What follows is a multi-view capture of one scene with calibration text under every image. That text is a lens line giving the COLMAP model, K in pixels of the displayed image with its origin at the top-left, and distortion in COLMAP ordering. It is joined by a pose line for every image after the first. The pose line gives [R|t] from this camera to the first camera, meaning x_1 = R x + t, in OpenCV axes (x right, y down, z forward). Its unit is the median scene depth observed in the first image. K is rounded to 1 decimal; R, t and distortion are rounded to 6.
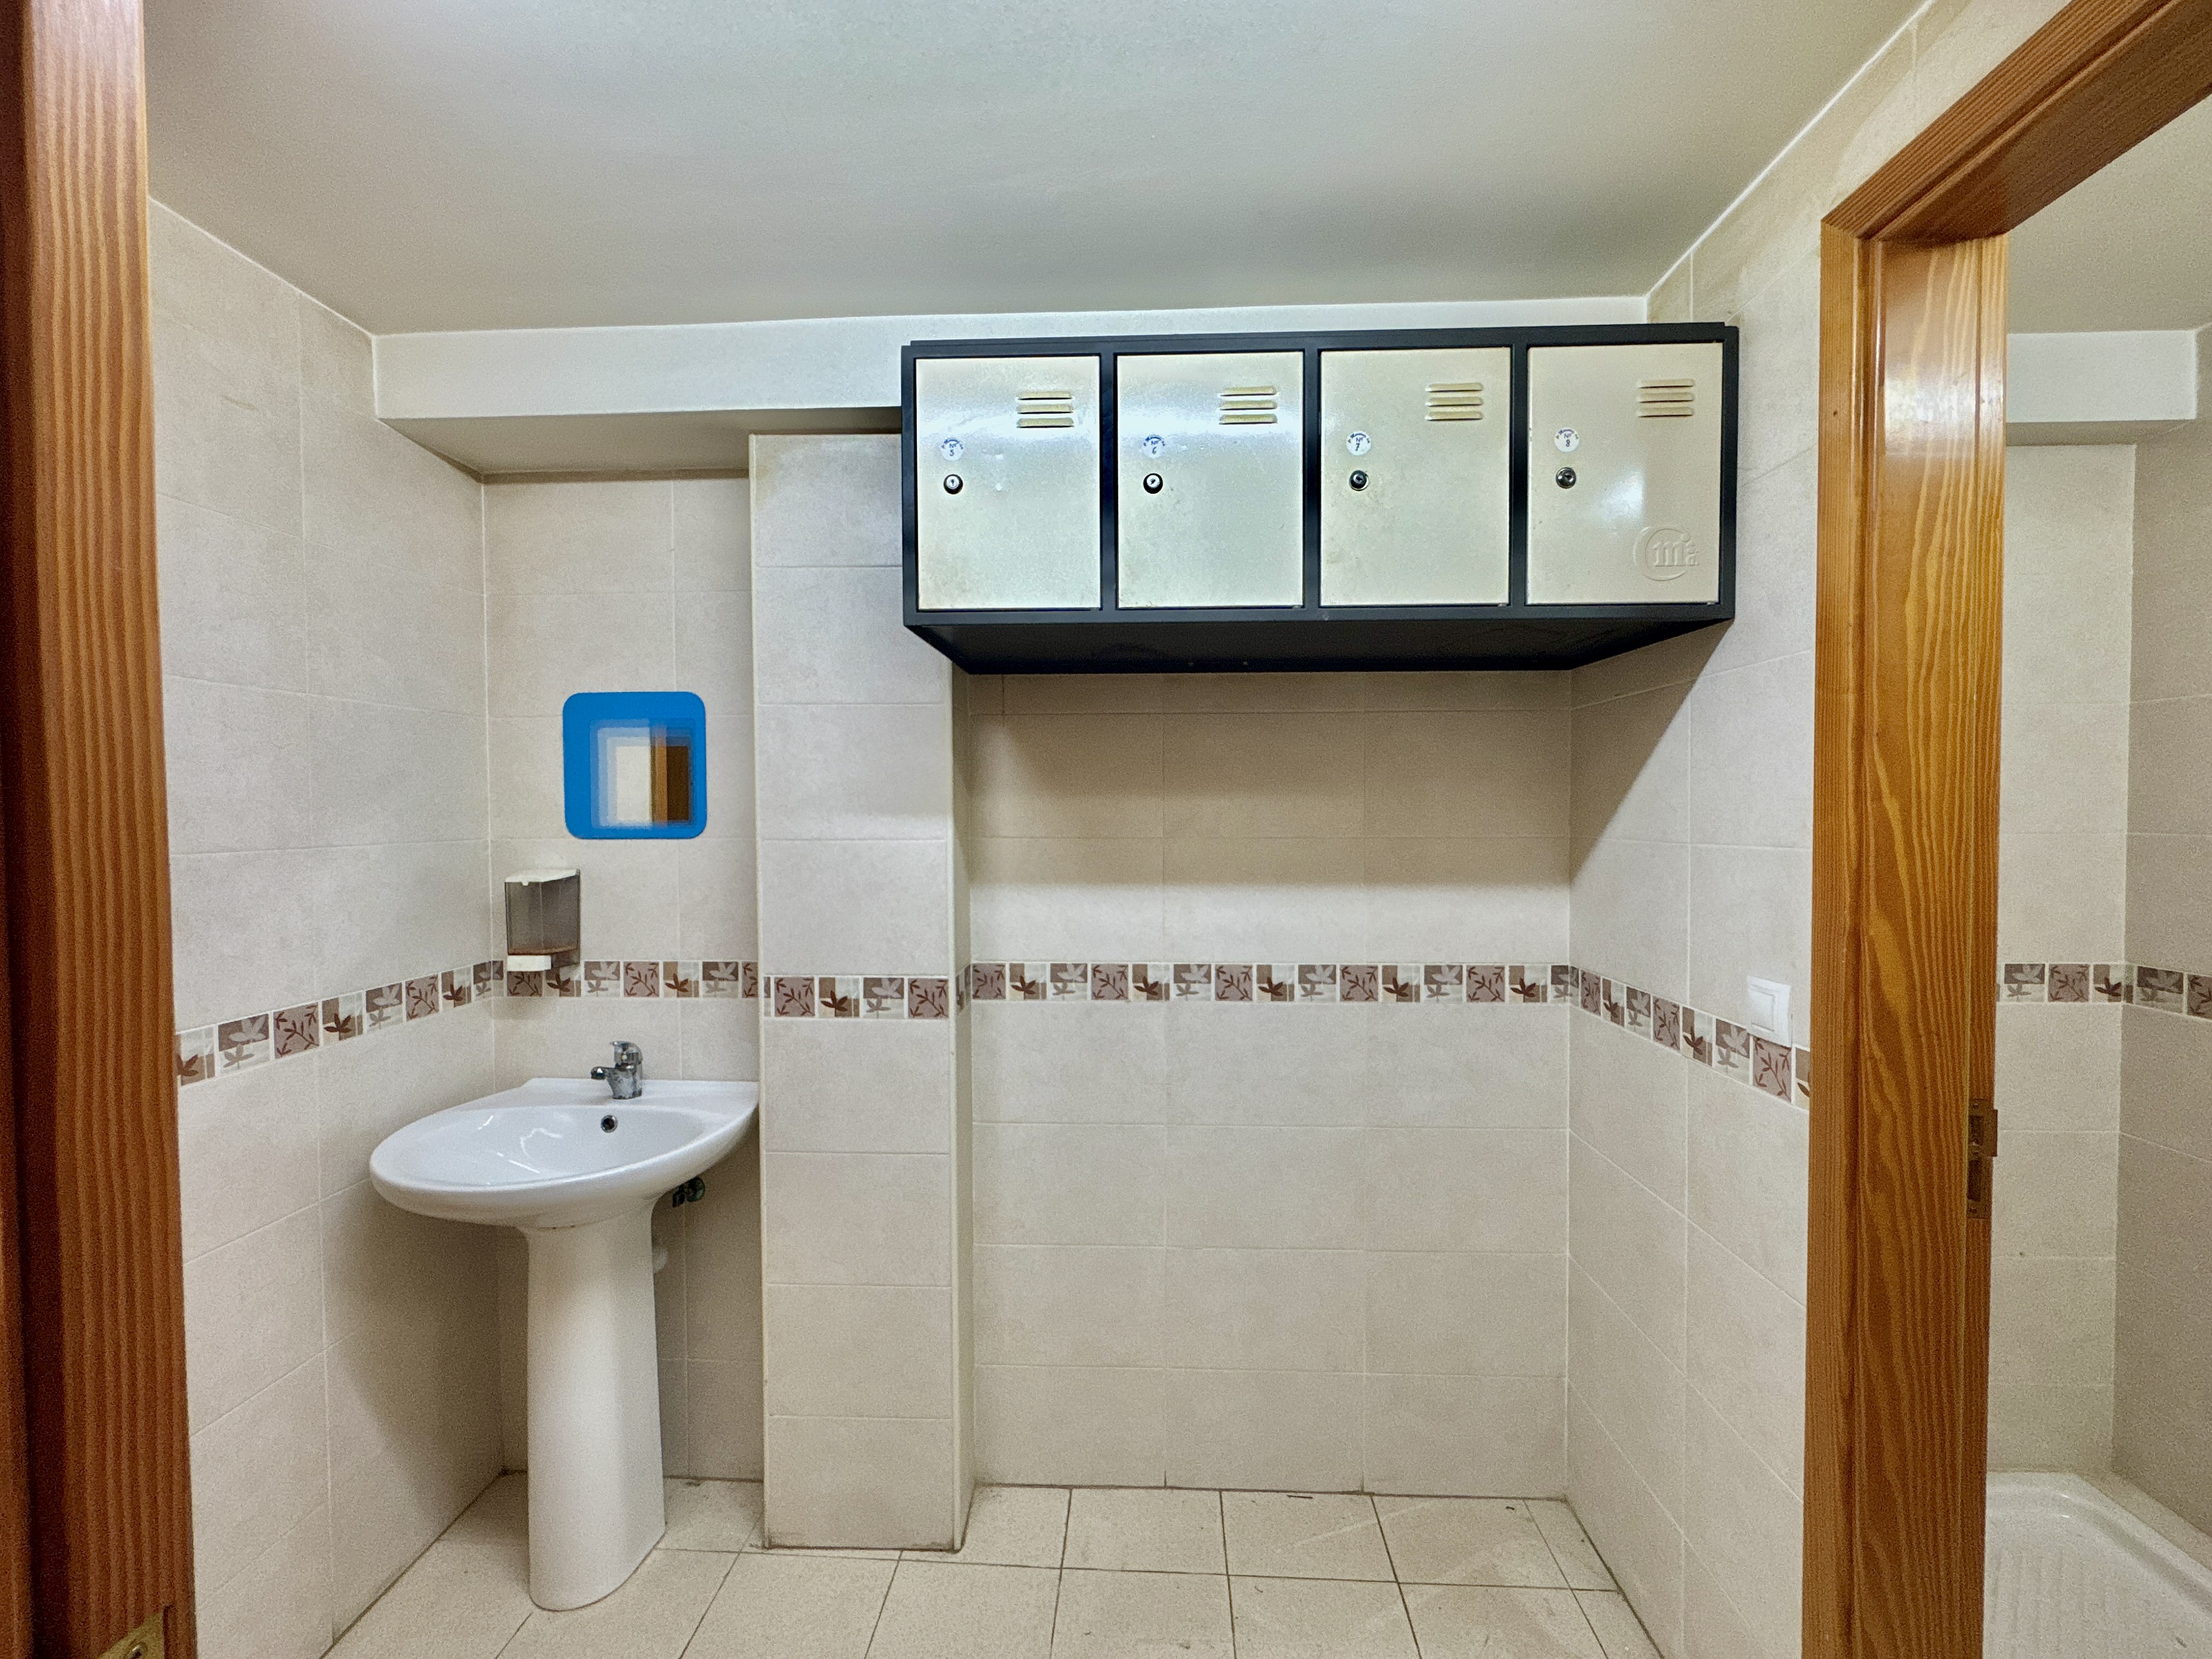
lens RADIAL K [[887.5, 0, 1084.2], [0, 887.5, 809.1], [0, 0, 1]] dist [-0.007131, 0.001127]
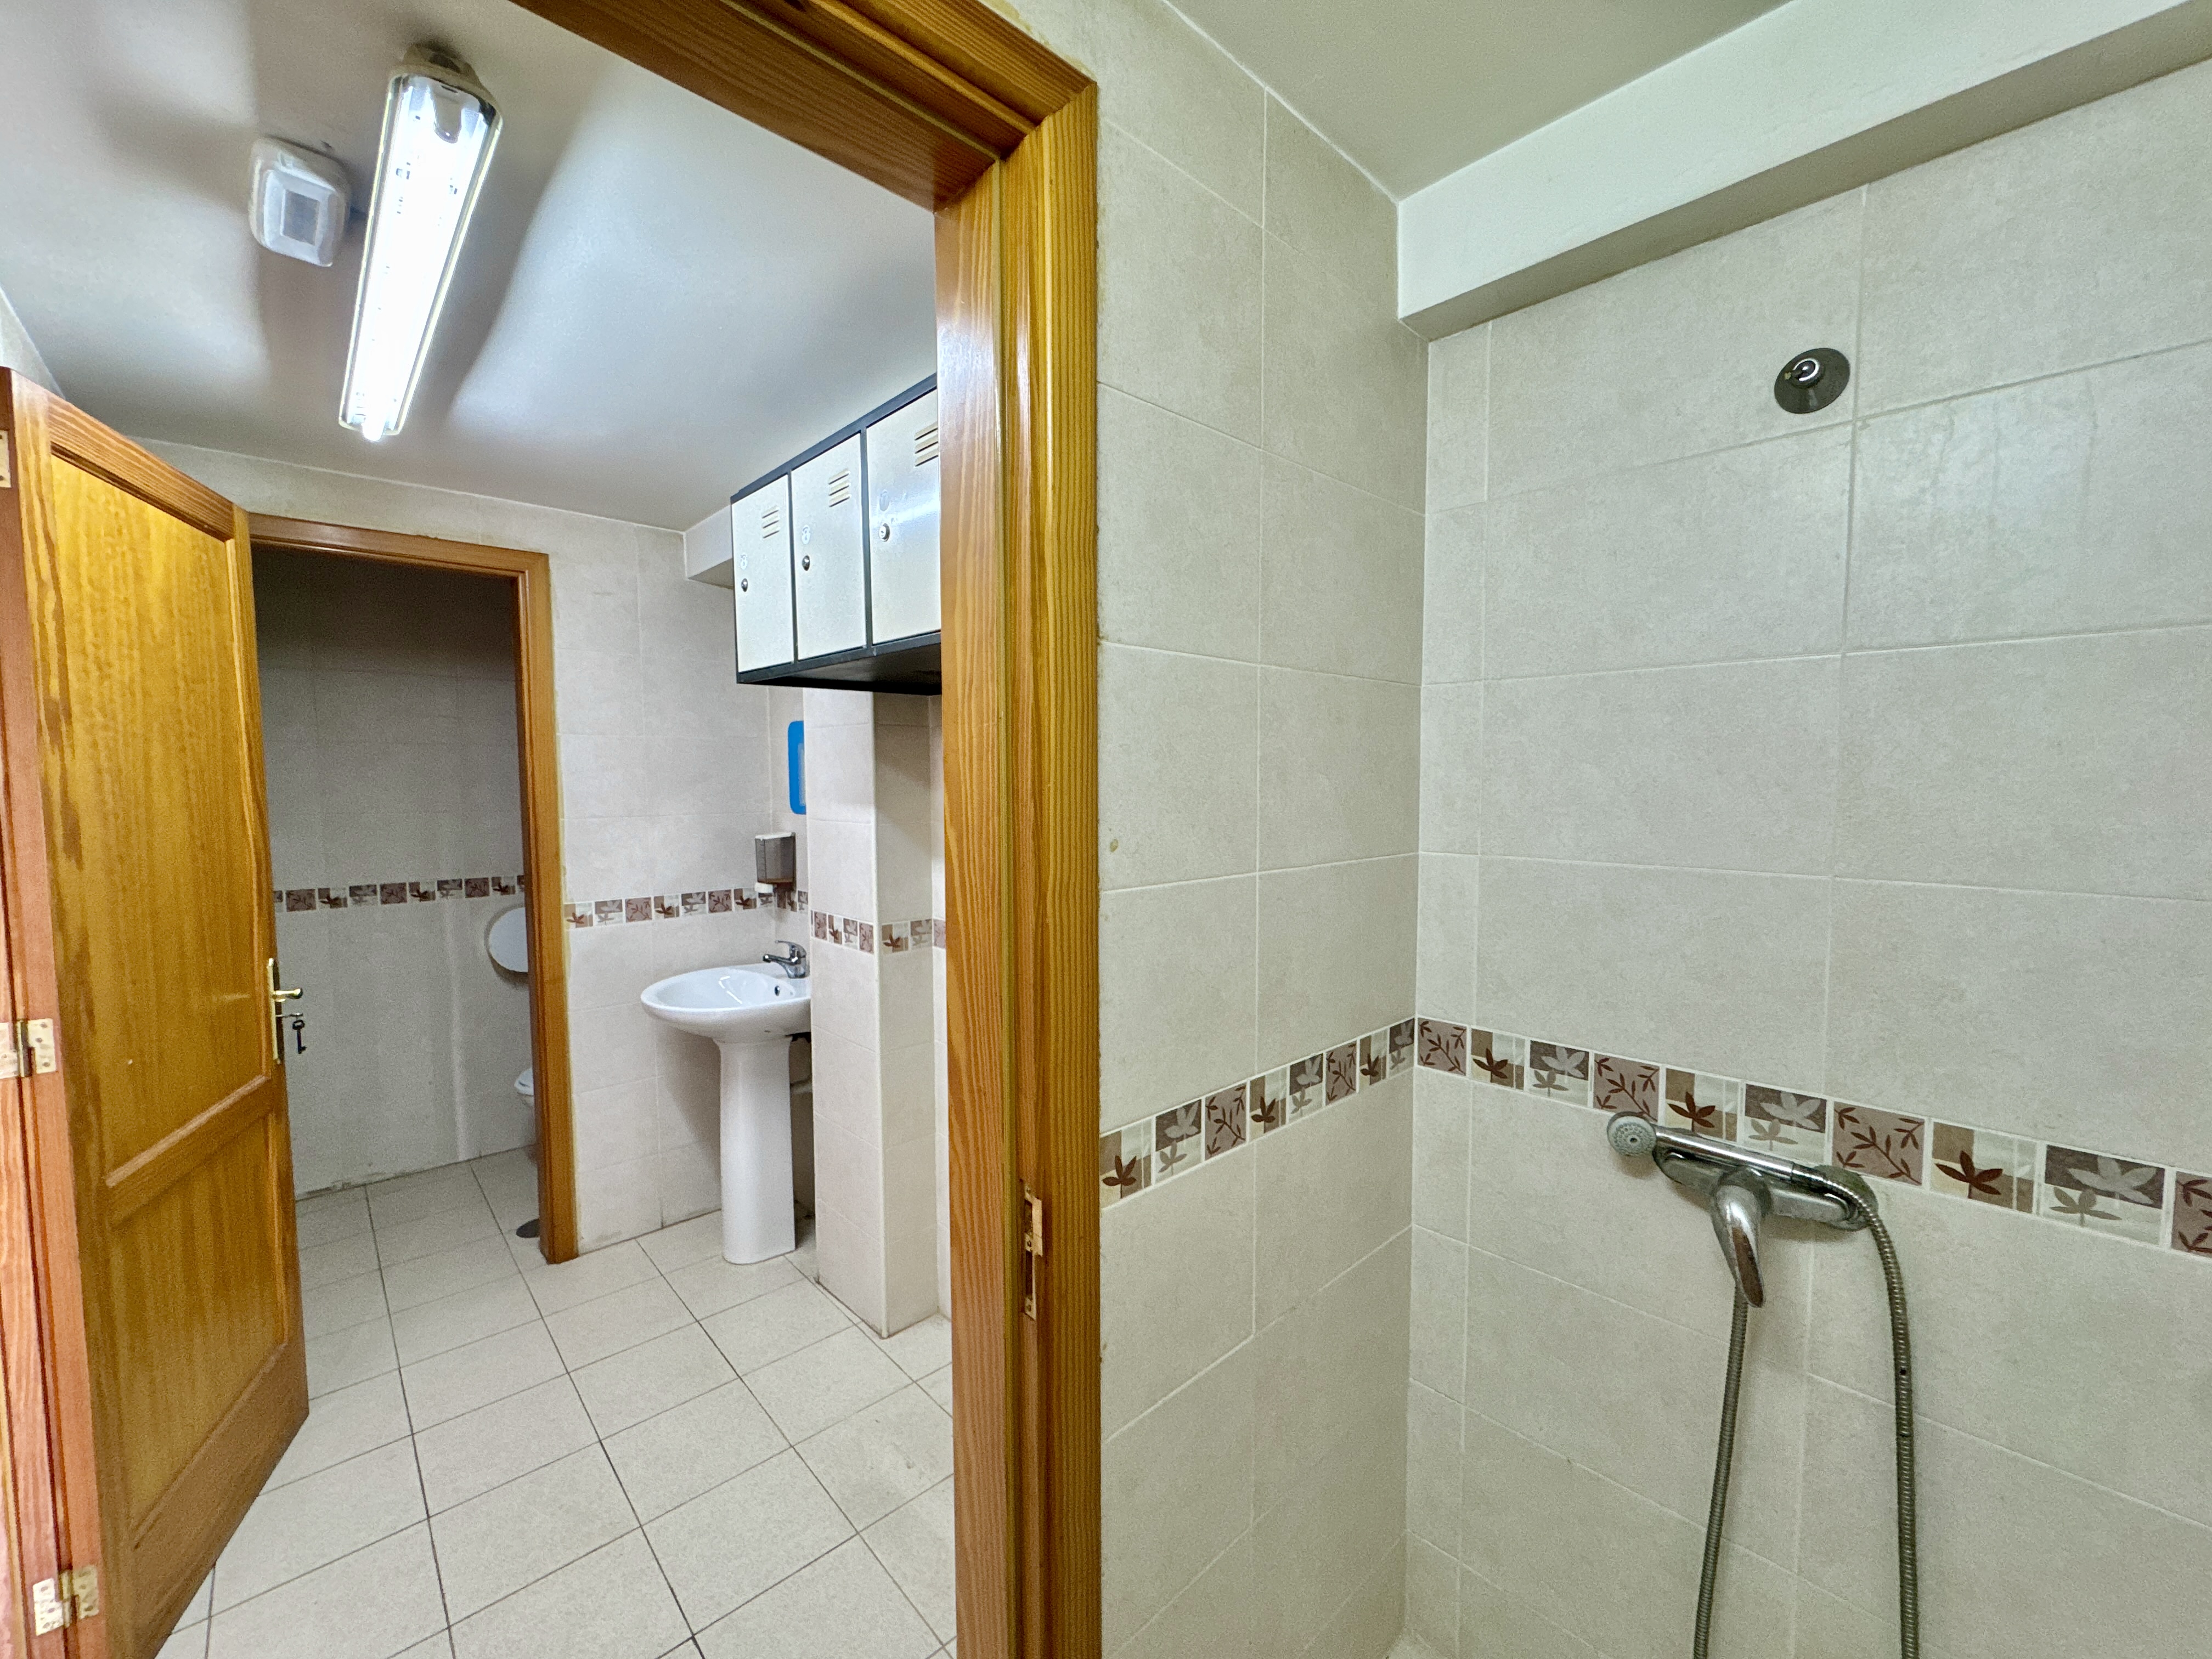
lens RADIAL K [[887.5, 0, 1123.0], [0, 887.5, 815.5], [0, 0, 1]] dist [-0.007131, 0.001127]
pose [[0.727847, 0.032135, -0.684986, 1.022755], [0.003190, 0.998732, 0.050243, -0.043373], [0.685732, -0.038754, 0.726822, 0.271591]]
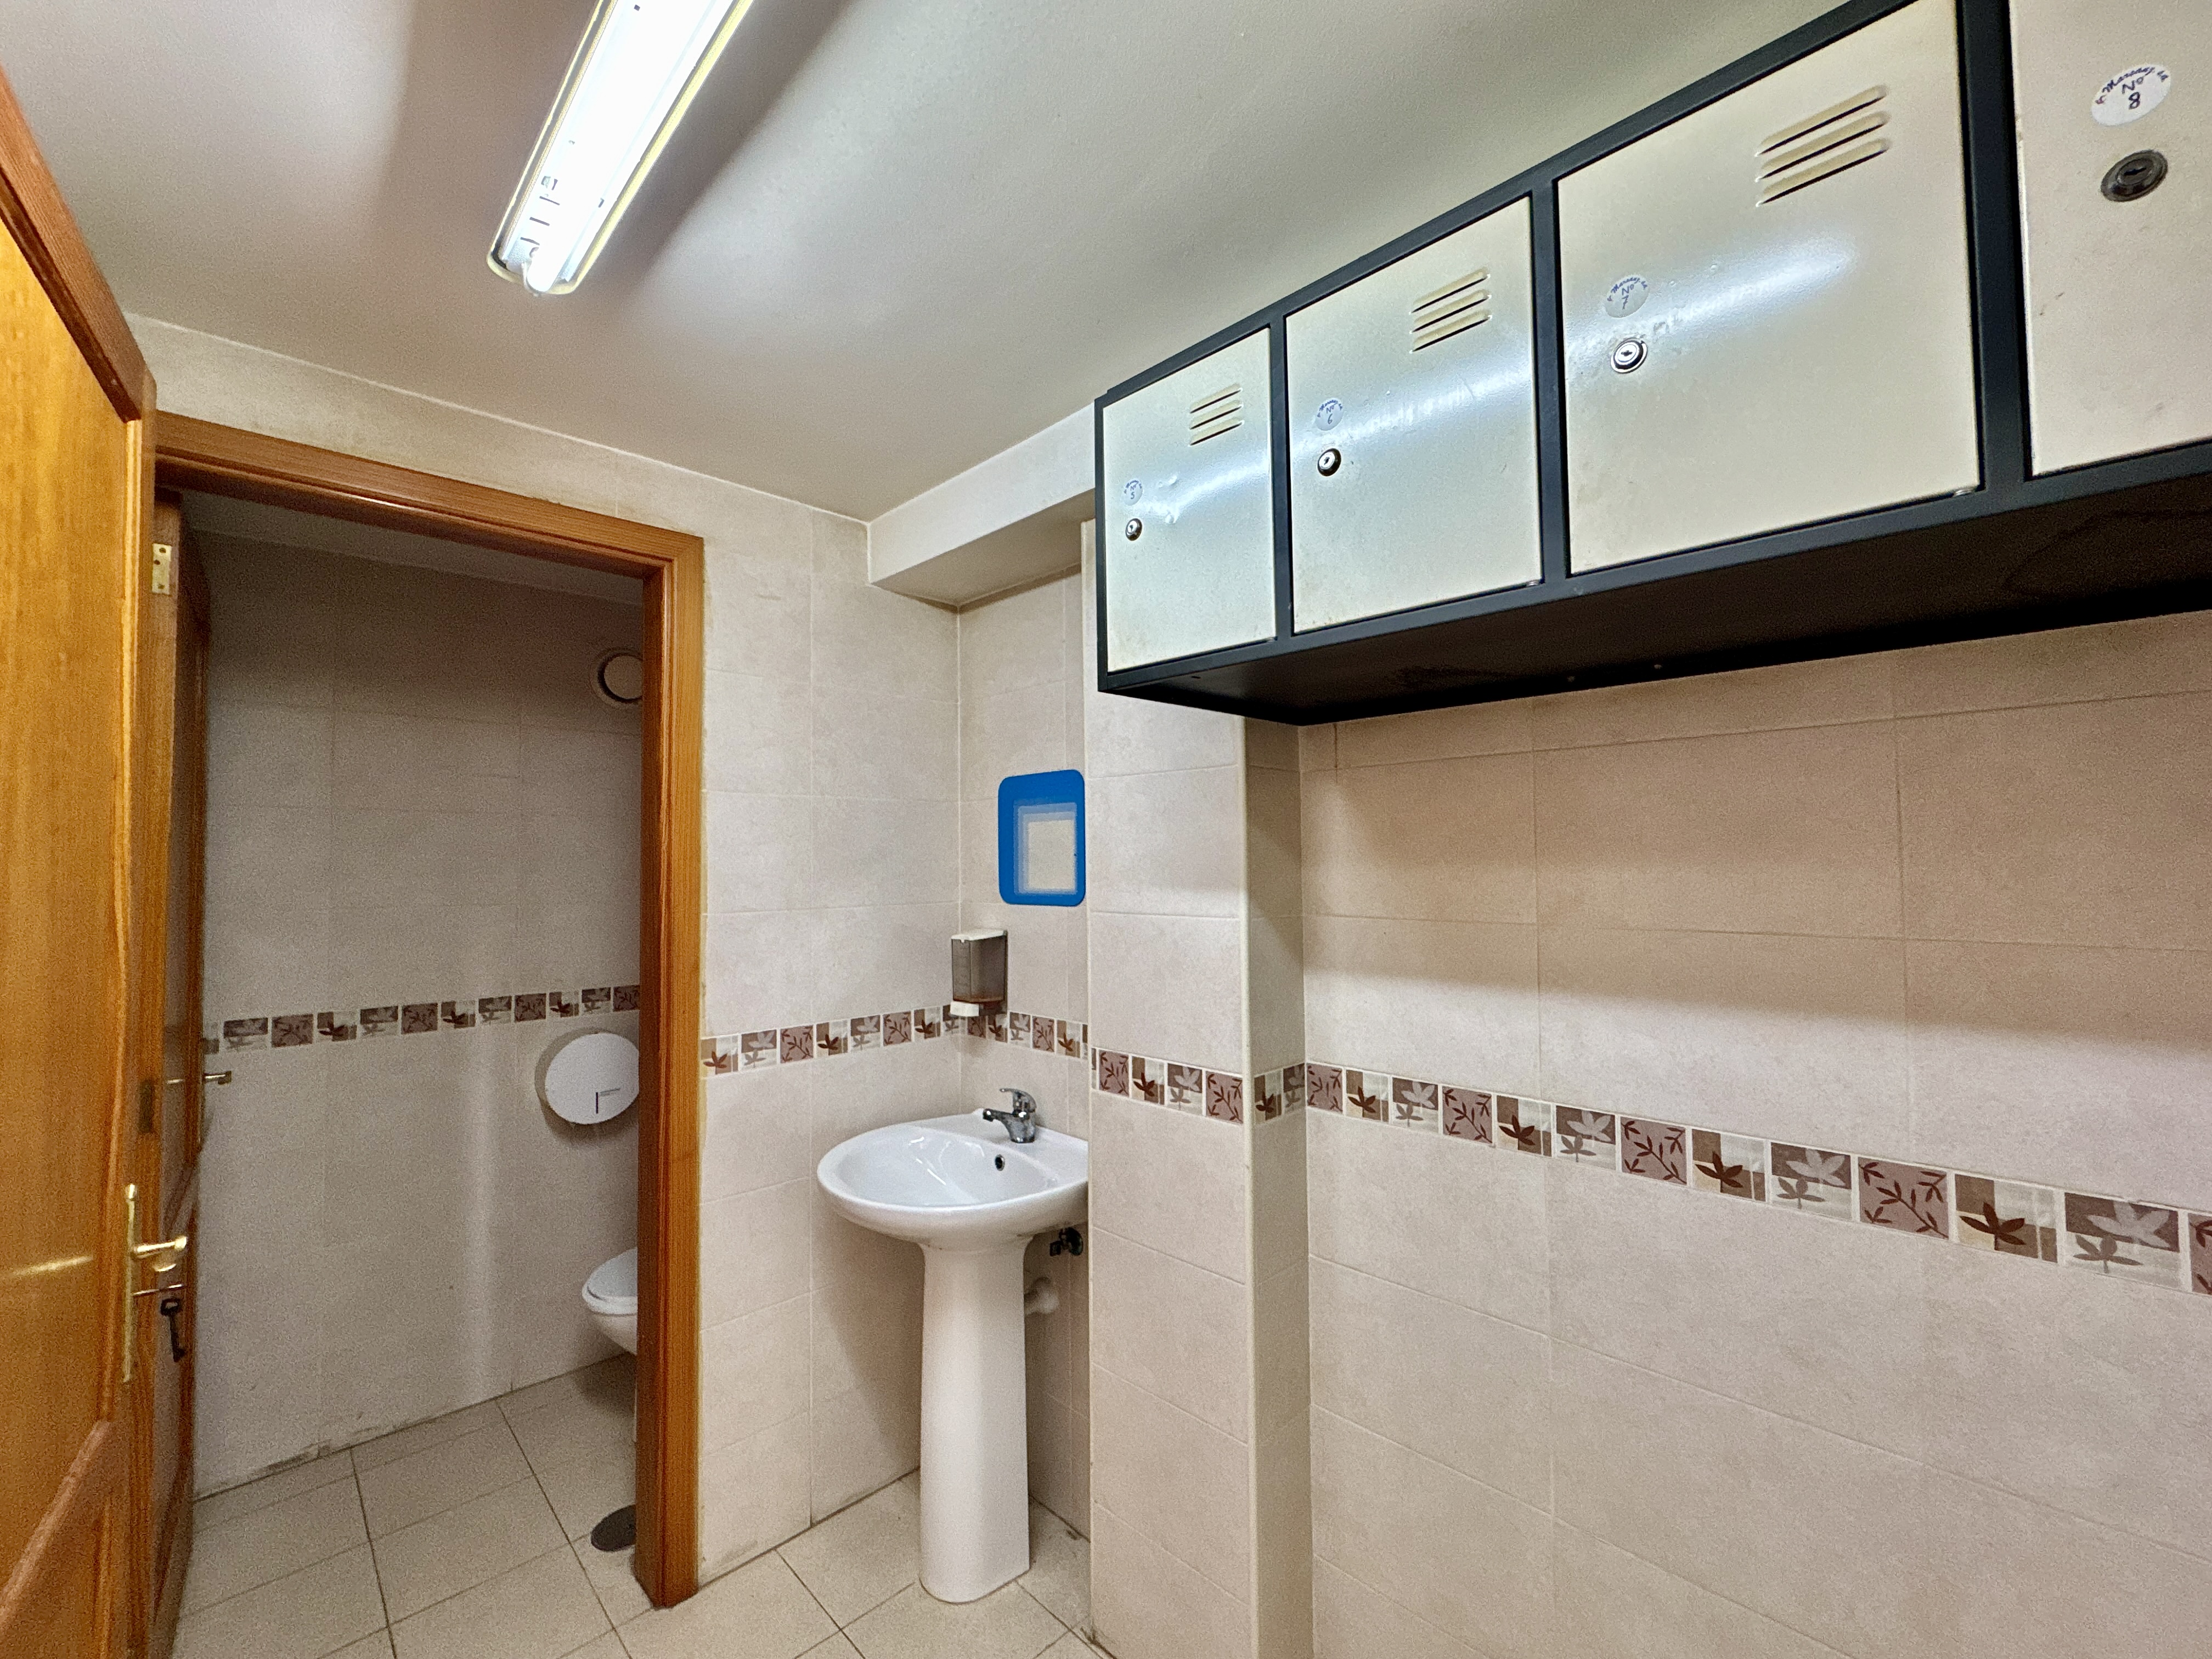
lens RADIAL K [[887.5, 0, 1120.3], [0, 887.5, 815.6], [0, 0, 1]] dist [-0.007131, 0.001127]
pose [[0.748168, -0.039603, -0.662326, 0.334505], [0.008258, 0.998696, -0.050387, -0.023309], [0.663458, 0.032229, 0.747519, 0.252815]]
